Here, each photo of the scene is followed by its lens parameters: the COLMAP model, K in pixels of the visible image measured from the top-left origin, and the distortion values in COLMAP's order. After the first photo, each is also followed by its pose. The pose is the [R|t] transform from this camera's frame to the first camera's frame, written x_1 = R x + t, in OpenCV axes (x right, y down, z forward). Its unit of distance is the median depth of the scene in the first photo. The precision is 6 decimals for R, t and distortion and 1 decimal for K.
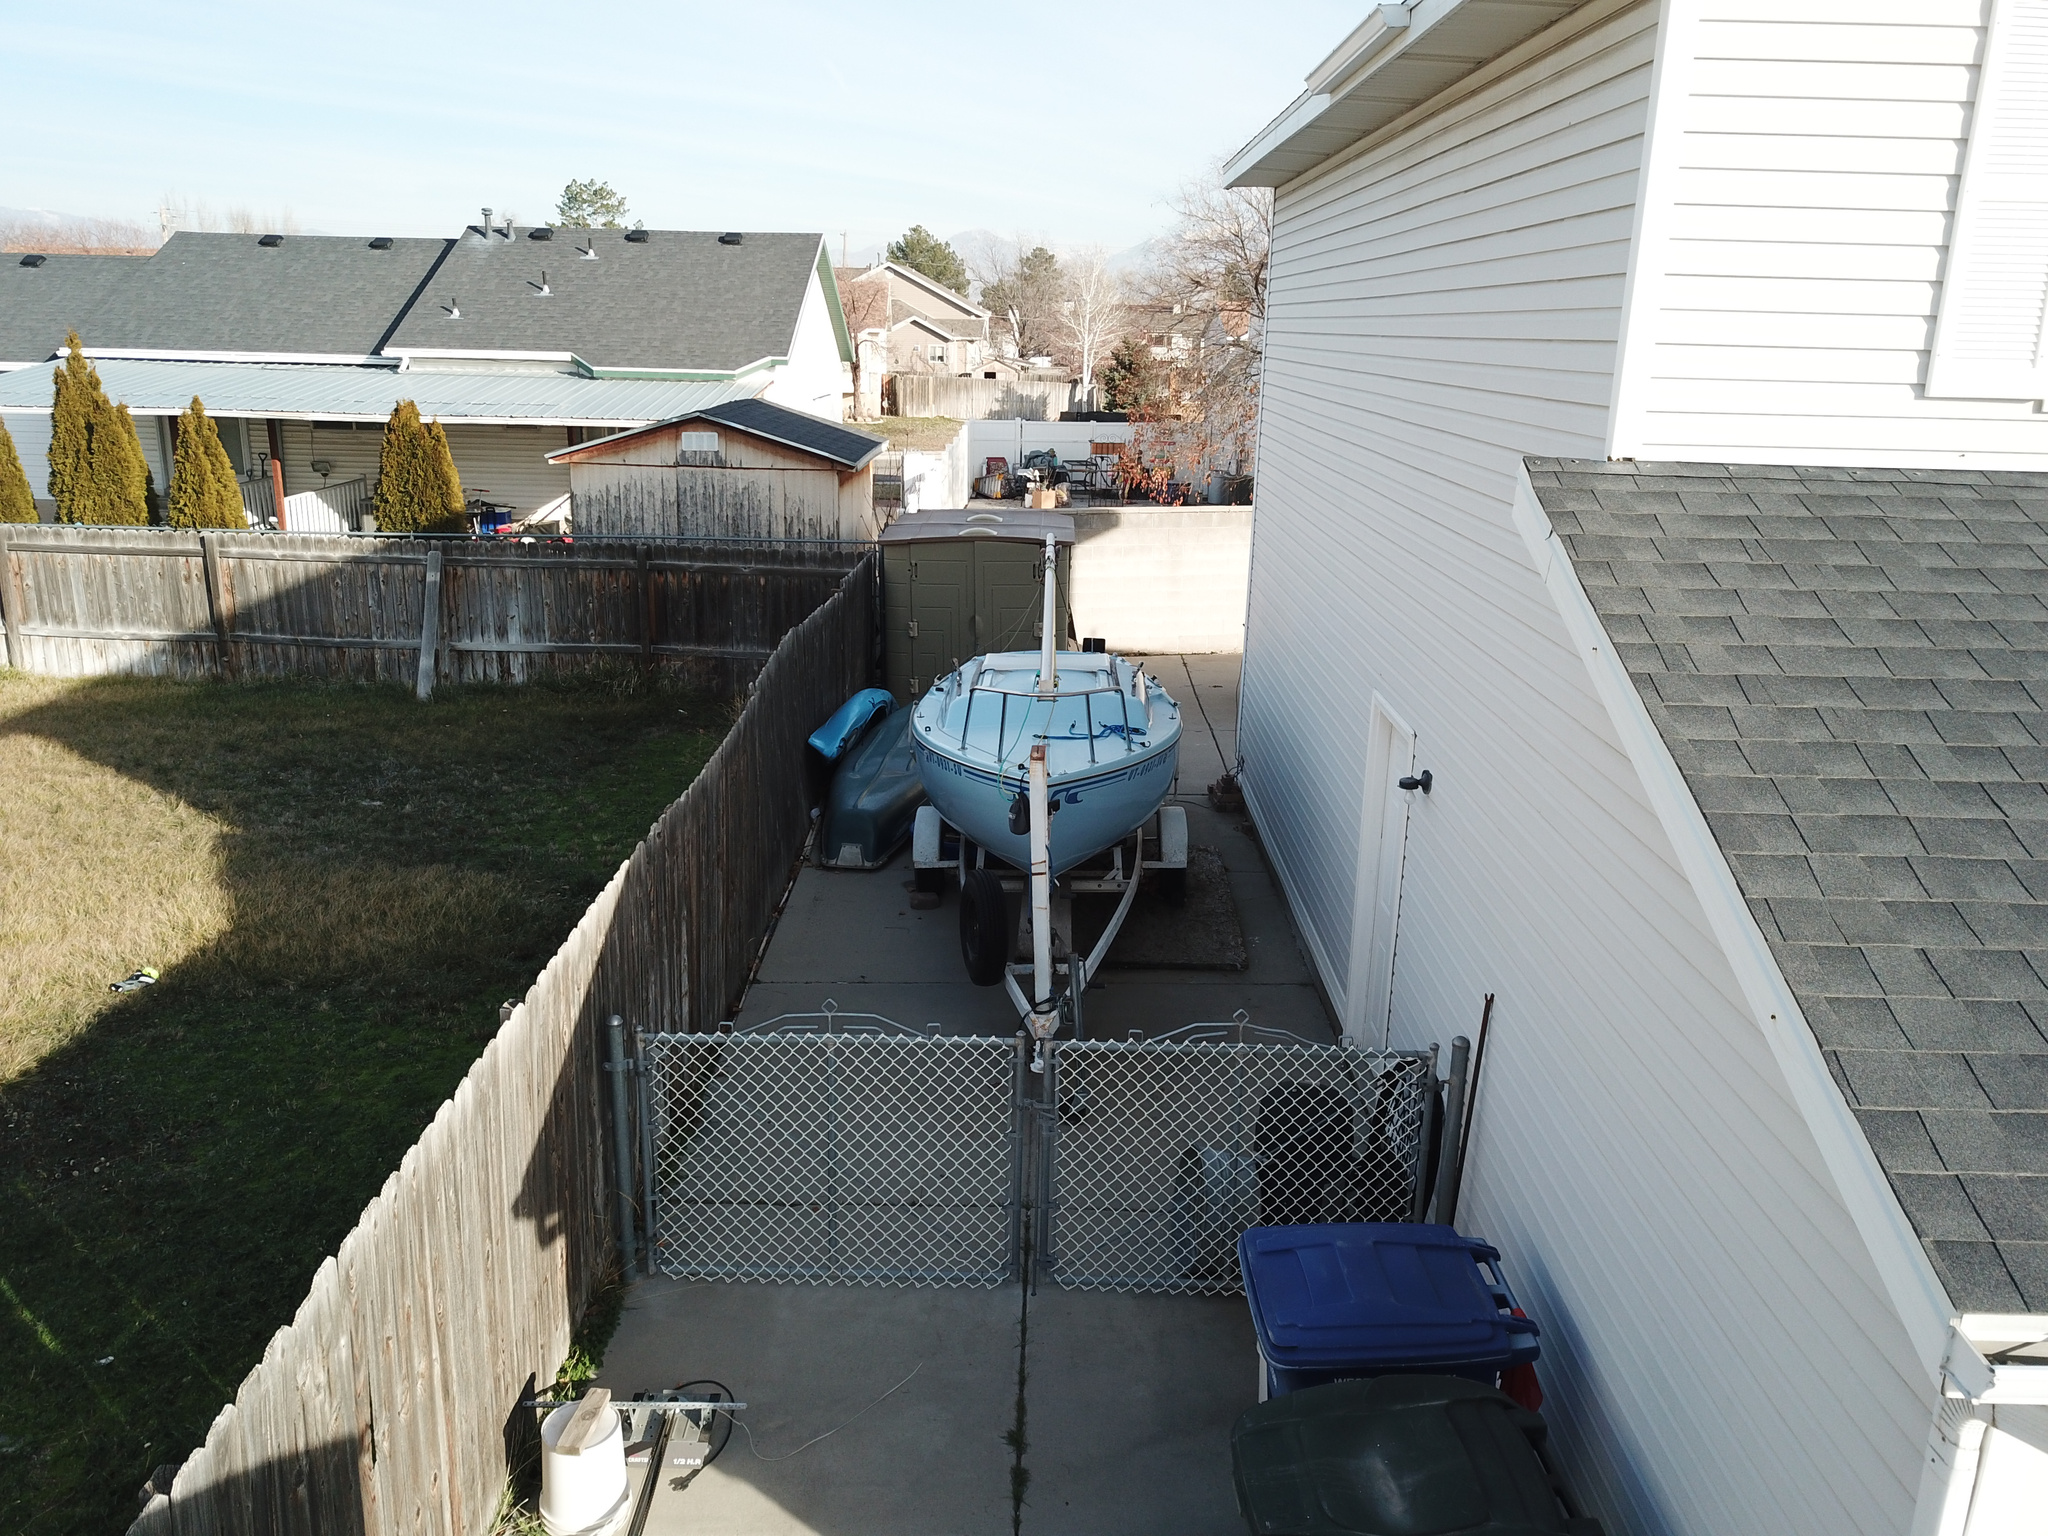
lens RADIAL K [[1537.2, 0, 1032.2], [0, 1537.2, 748.7], [0, 0, 1]] dist [0.034203, -0.050336]
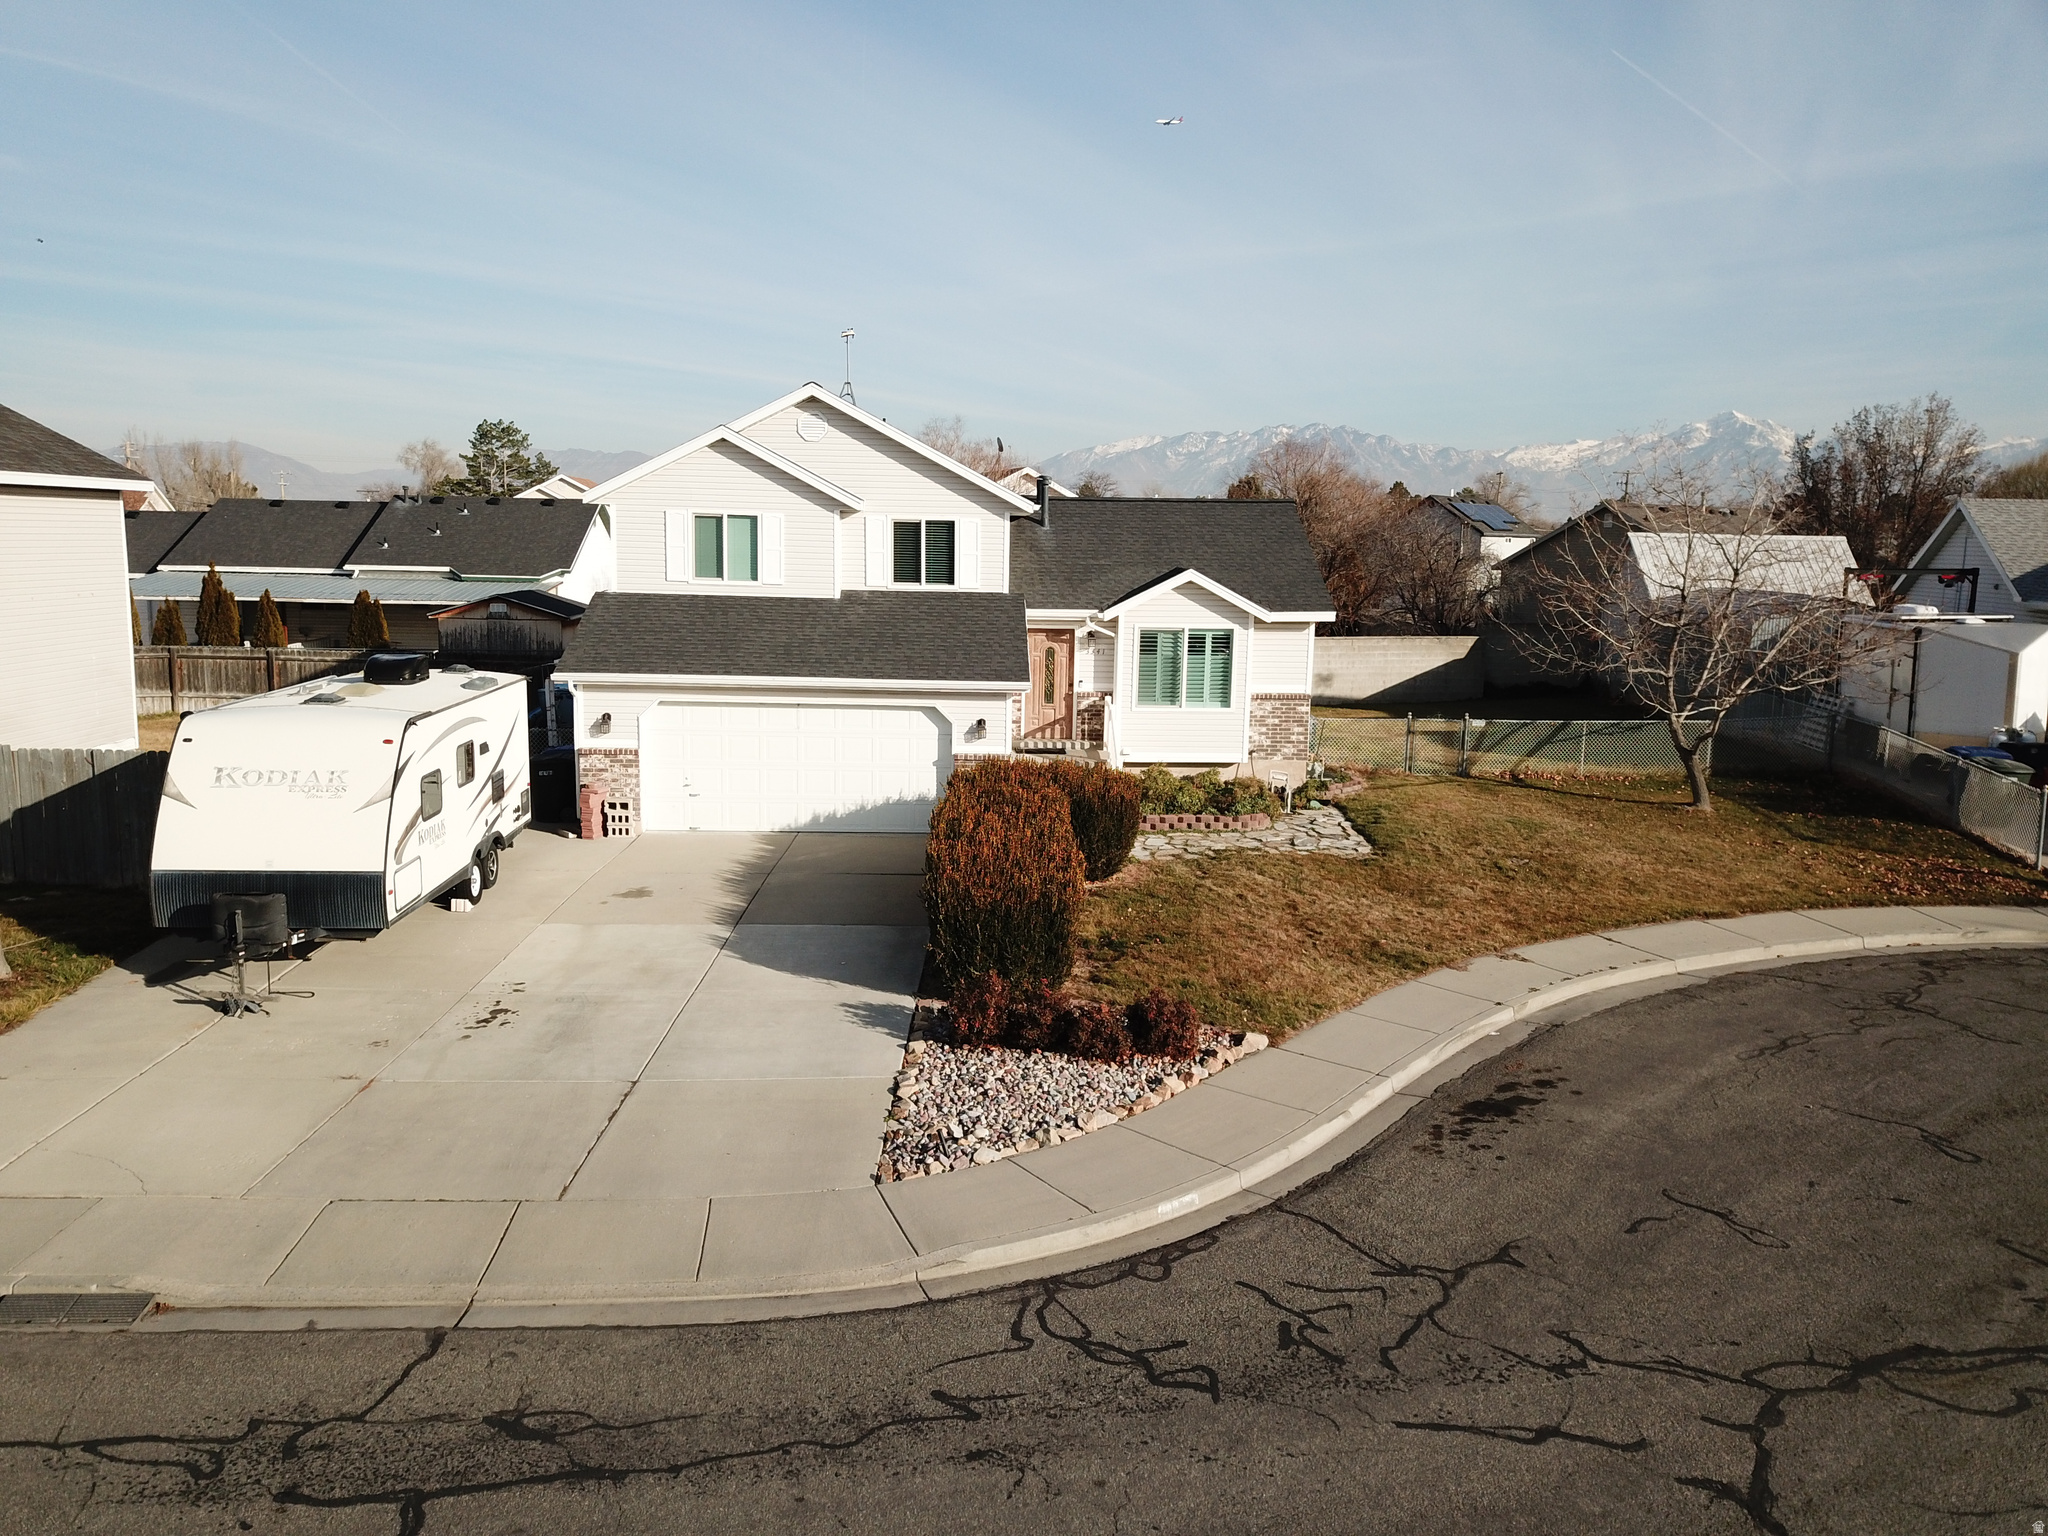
lens RADIAL K [[1537.2, 0, 1038.0], [0, 1537.2, 769.1], [0, 0, 1]] dist [0.034203, -0.050336]
pose [[0.998464, -0.009909, 0.054513, 0.292656], [0.016117, 0.993275, -0.114651, 0.200012], [-0.053010, 0.115353, 0.991909, -0.816139]]
